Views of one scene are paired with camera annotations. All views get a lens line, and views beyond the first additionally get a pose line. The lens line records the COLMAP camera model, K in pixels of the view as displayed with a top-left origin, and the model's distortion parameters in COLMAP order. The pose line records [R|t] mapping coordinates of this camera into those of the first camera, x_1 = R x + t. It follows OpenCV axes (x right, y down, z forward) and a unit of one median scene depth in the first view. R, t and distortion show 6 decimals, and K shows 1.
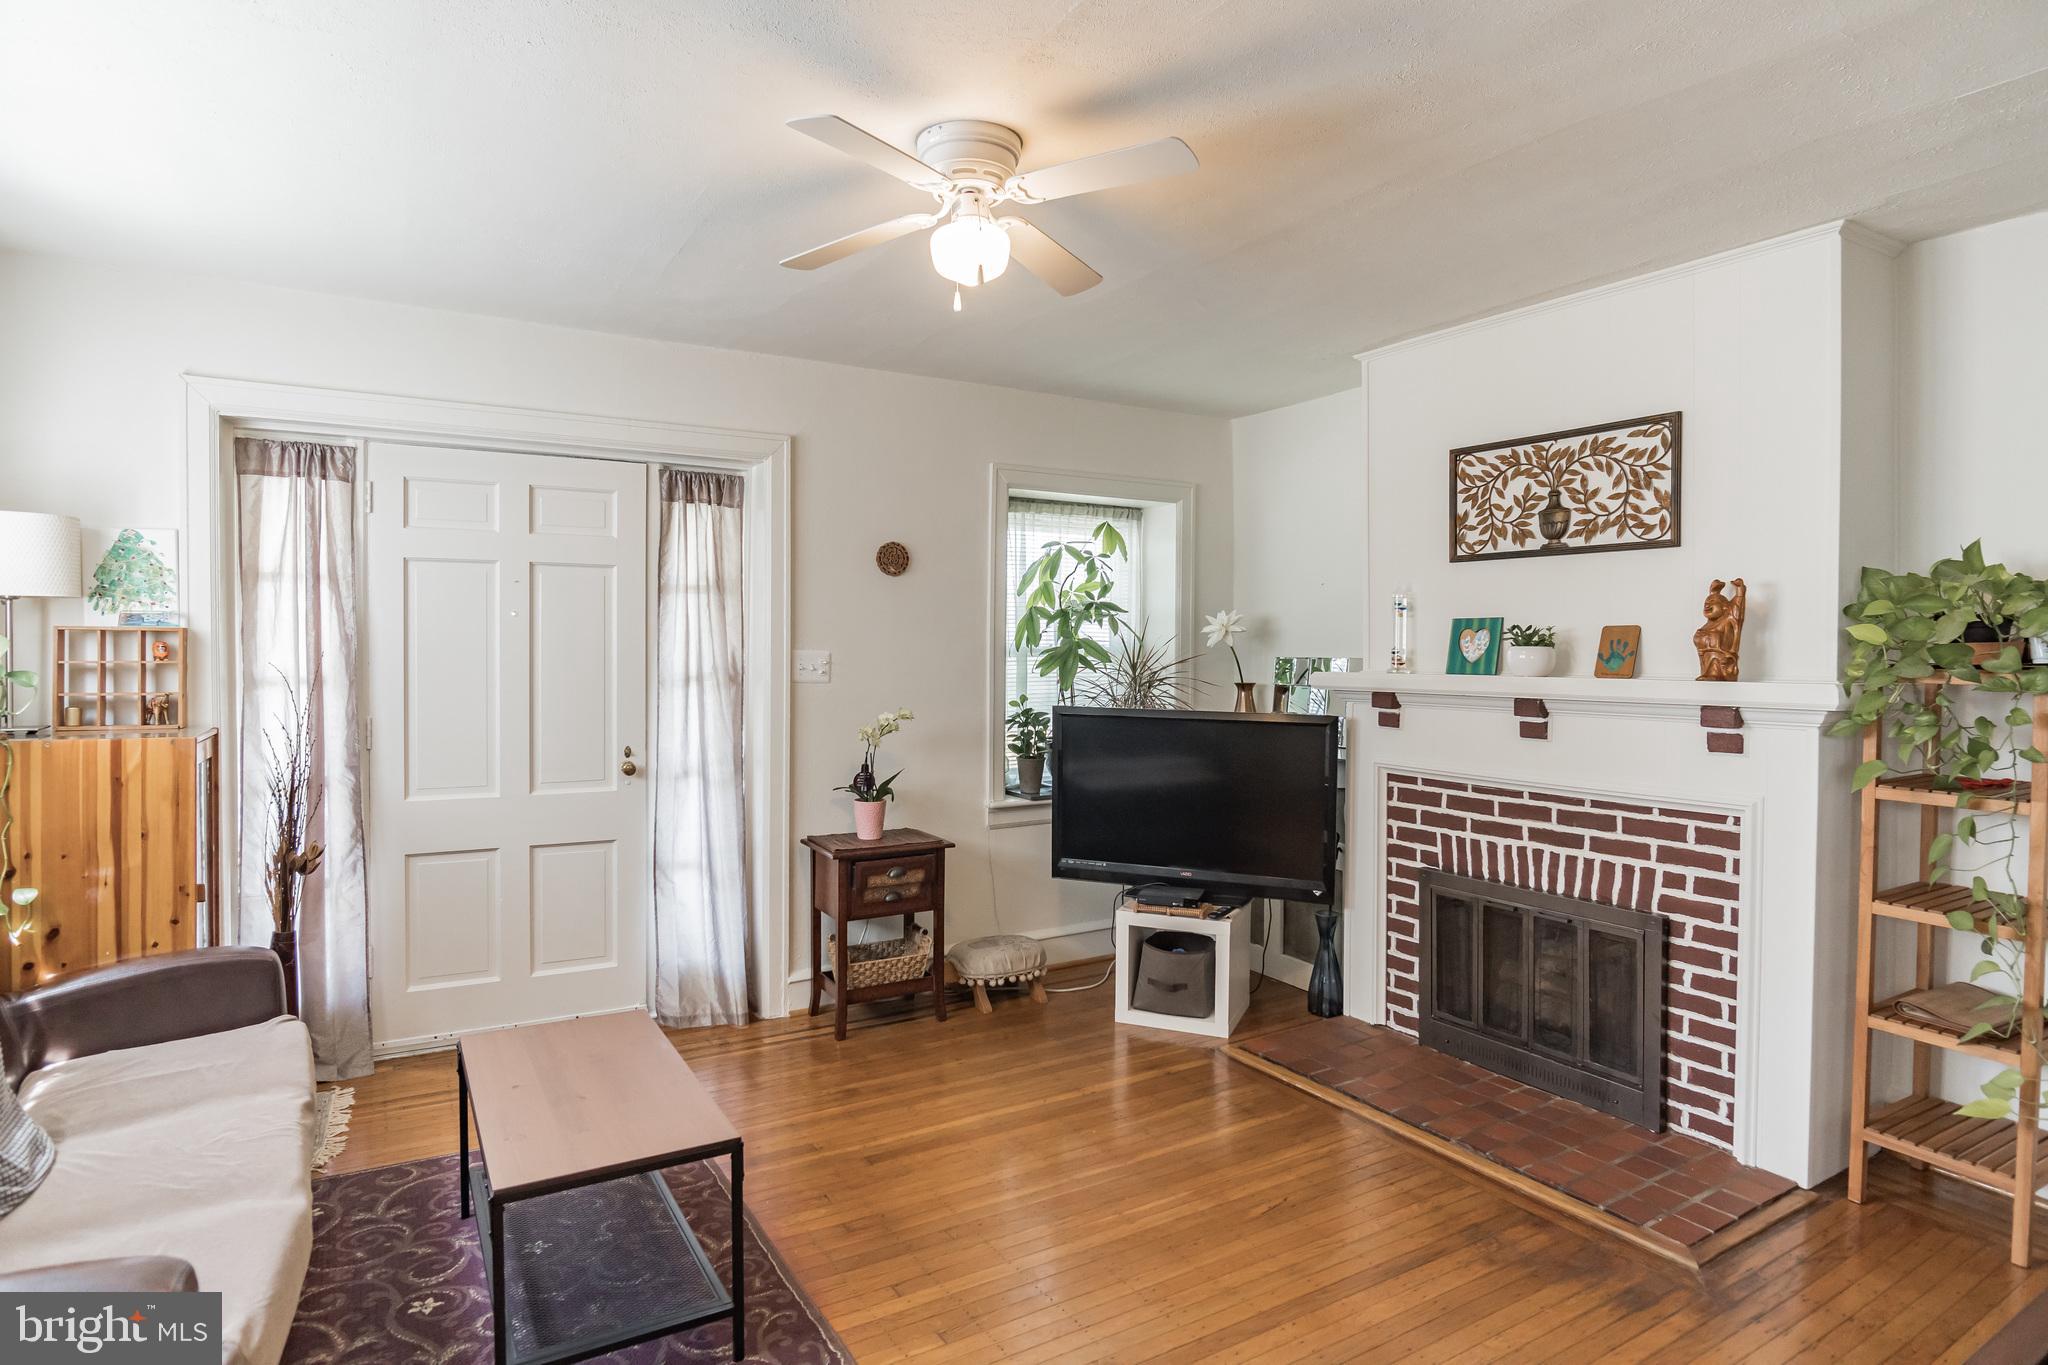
lens RADIAL K [[1089.4, 0, 1031.4], [0, 1089.4, 673.6], [0, 0, 1]] dist [-0.029288, 0.000352]
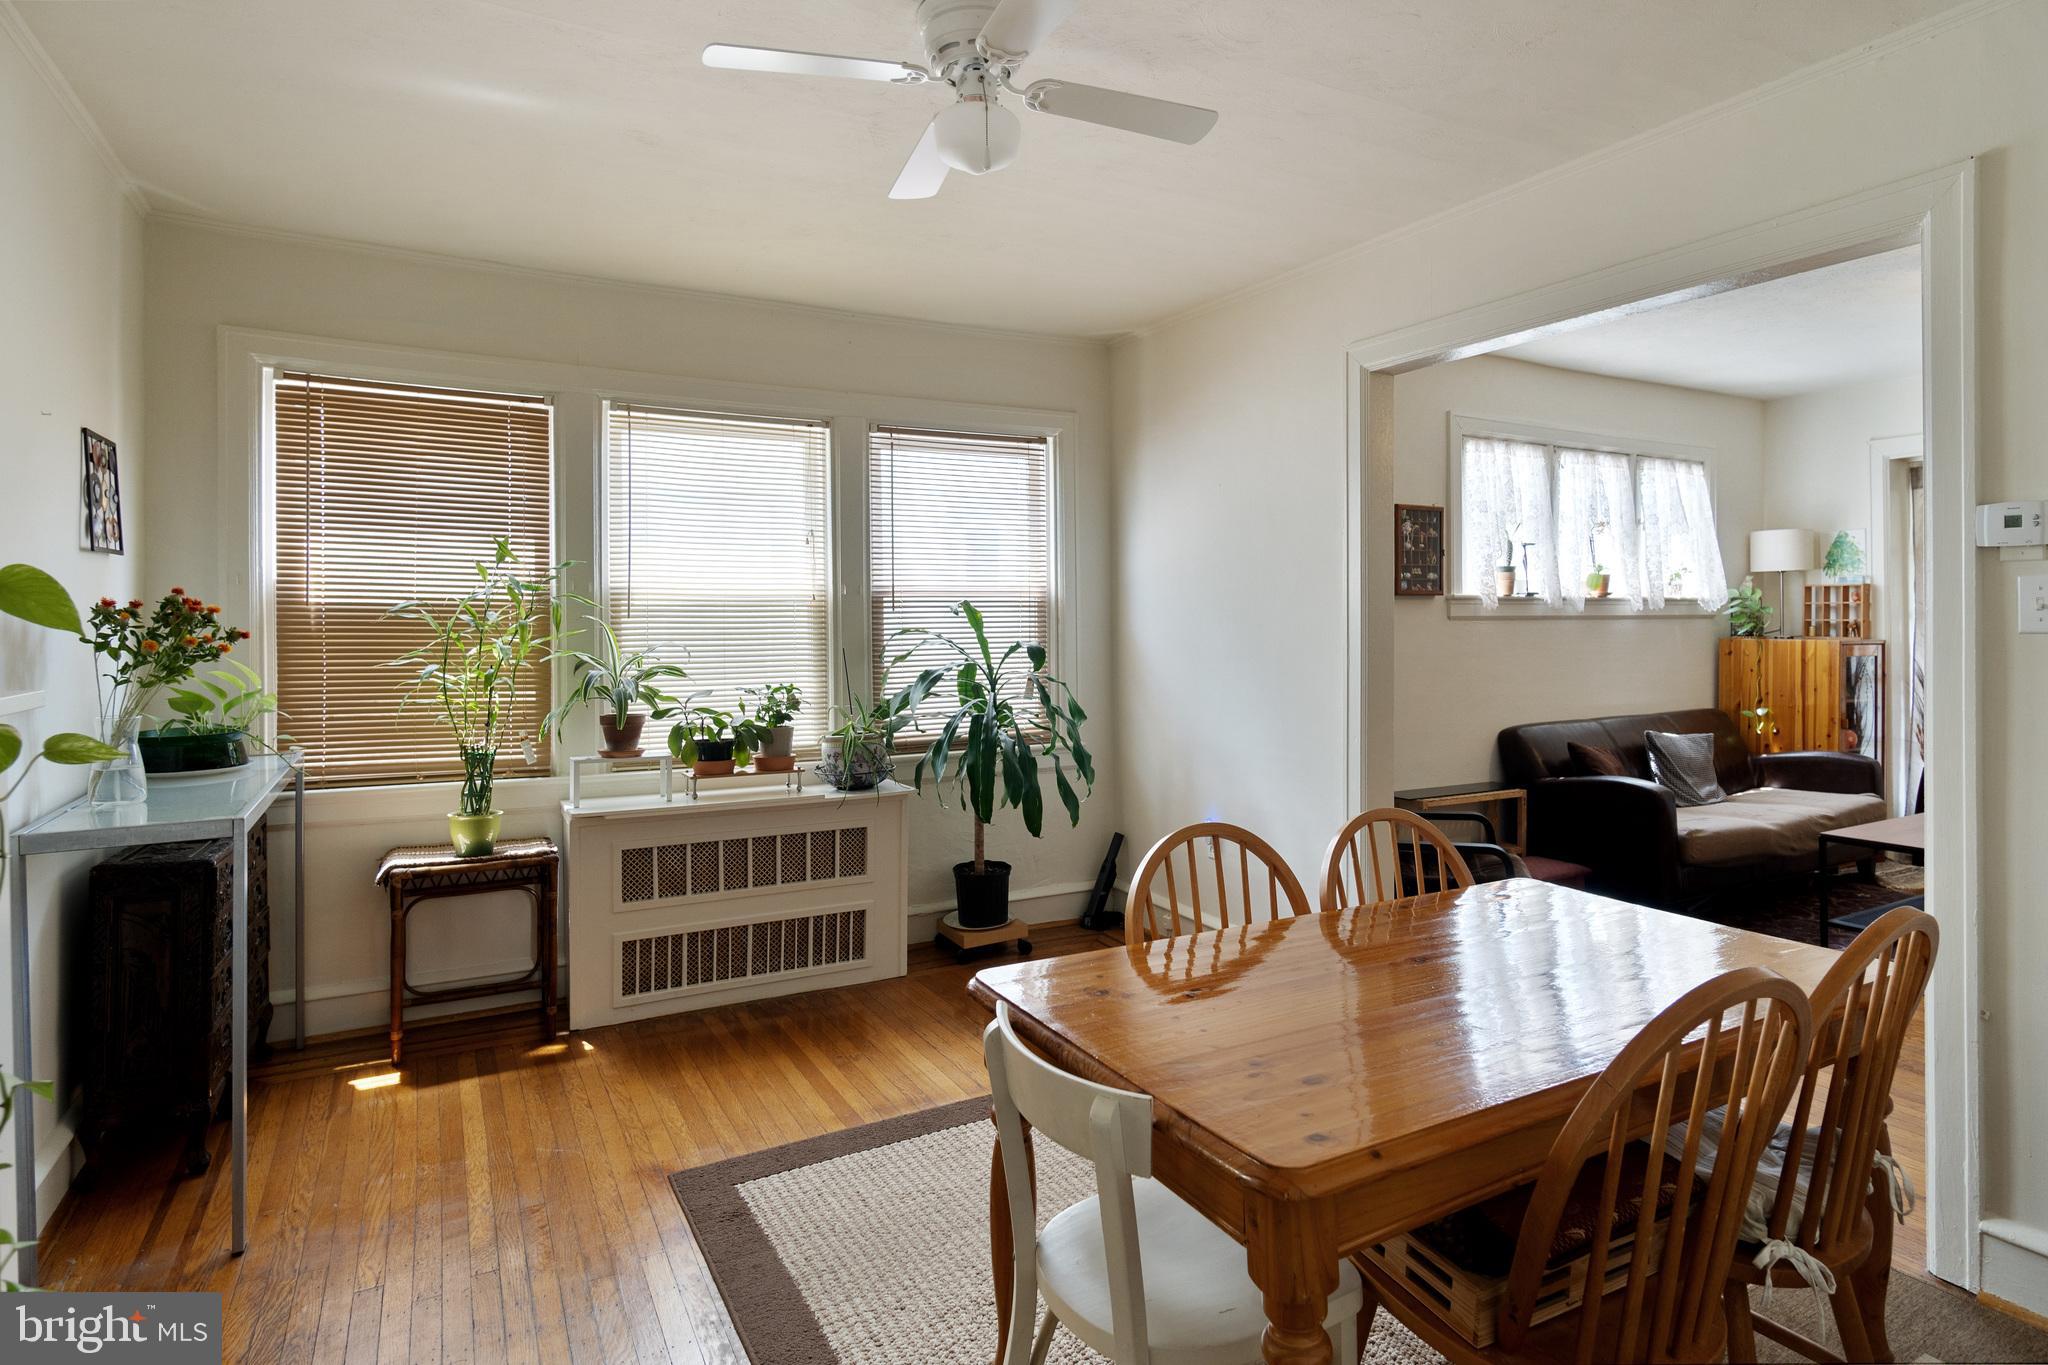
lens RADIAL K [[1093.1, 0, 1031.1], [0, 1093.1, 615.6], [0, 0, 1]] dist [-0.029539, -0.000218]
pose [[-0.043716, -0.006077, -0.999025, 0.955881], [-0.016823, 0.999844, -0.005345, 0.039522], [0.998902, 0.016573, -0.043812, -0.286985]]
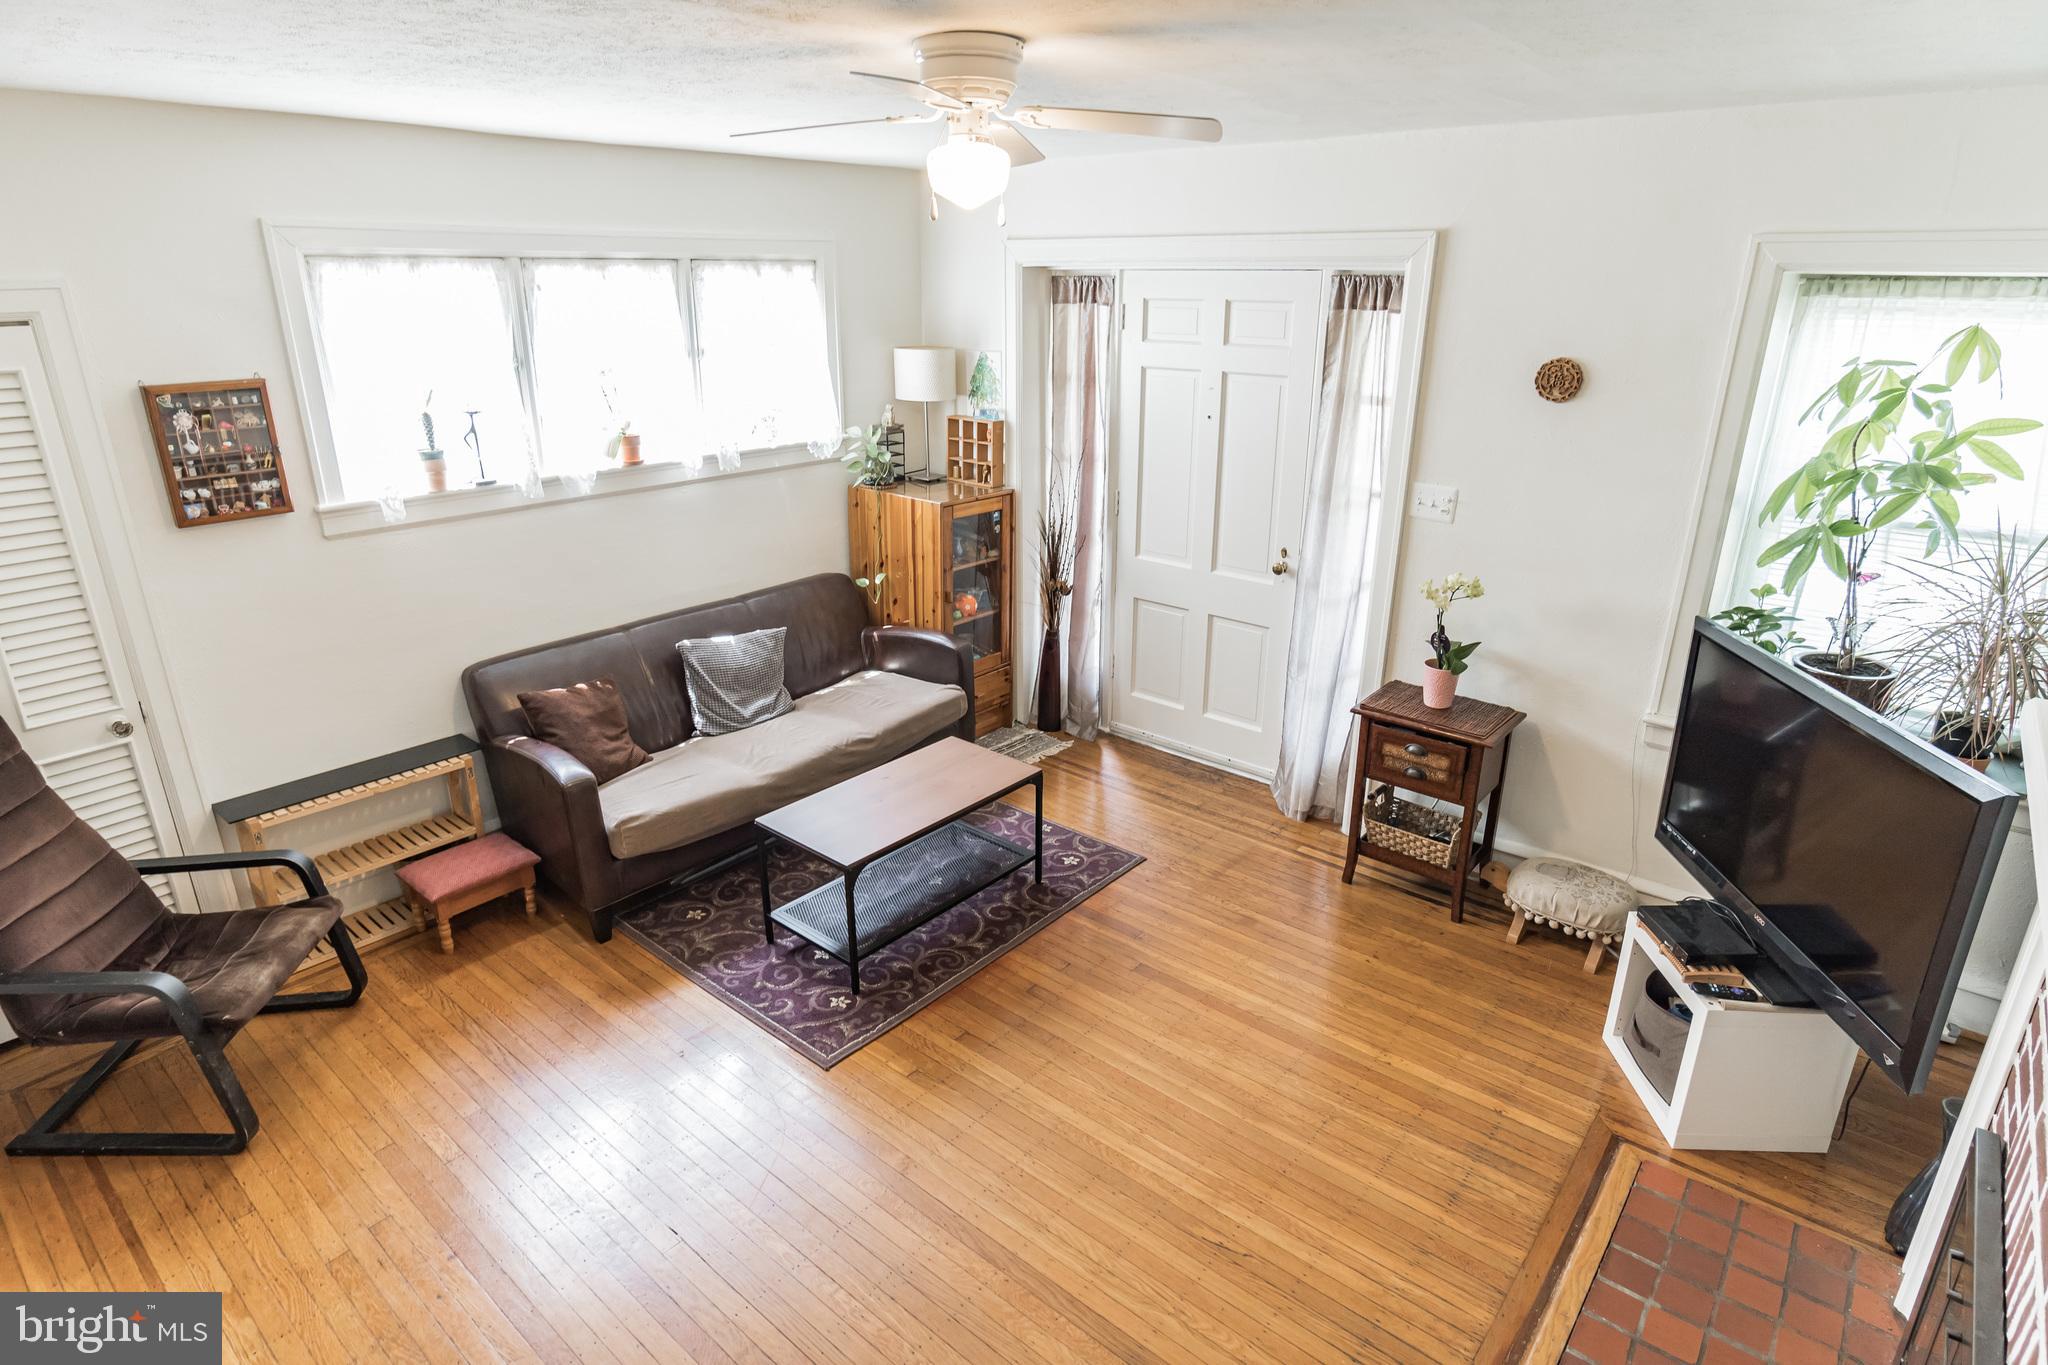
lens RADIAL K [[1089.4, 0, 1031.4], [0, 1089.4, 673.6], [0, 0, 1]] dist [-0.029288, 0.000352]
pose [[0.323363, 0.317248, -0.891510, 0.633332], [-0.022945, 0.944478, 0.327774, -0.188137], [0.945997, -0.085534, 0.312688, 0.474134]]
